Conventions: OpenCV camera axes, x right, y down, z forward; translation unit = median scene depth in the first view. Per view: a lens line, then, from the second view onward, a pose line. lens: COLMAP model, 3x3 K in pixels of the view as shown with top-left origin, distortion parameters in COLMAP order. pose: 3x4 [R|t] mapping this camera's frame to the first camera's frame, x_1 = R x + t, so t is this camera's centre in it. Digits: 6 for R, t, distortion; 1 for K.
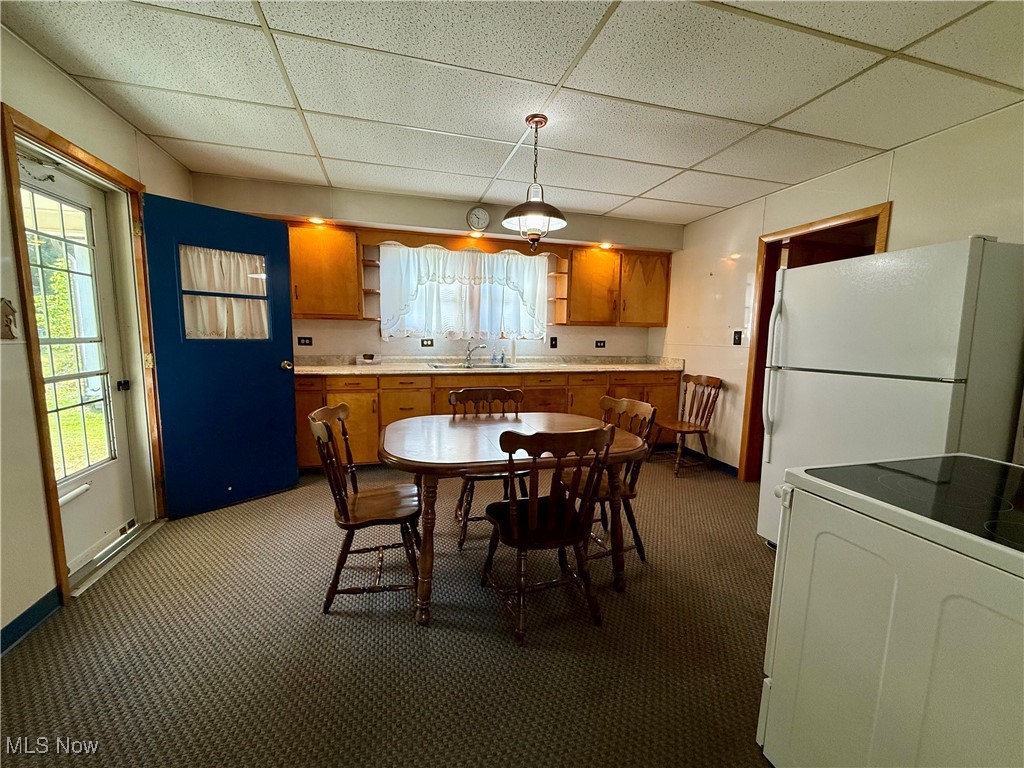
lens RADIAL K [[407.0, 0, 509.5], [0, 407.0, 383.1], [0, 0, 1]] dist [-0.000005, -0.000157]
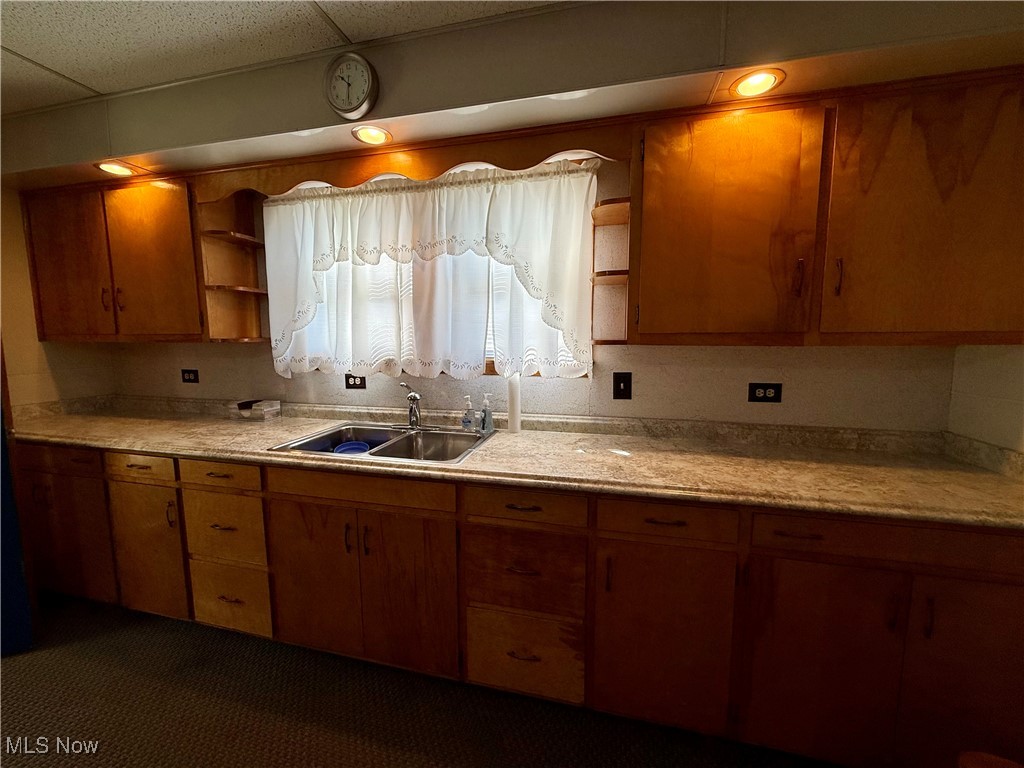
lens RADIAL K [[407.0, 0, 509.5], [0, 407.0, 383.1], [0, 0, 1]] dist [-0.000005, -0.000157]
pose [[0.867423, 0.035833, -0.496280, 0.225853], [-0.047774, 0.998793, -0.011385, -0.097798], [0.495274, 0.033585, 0.868088, 0.626444]]
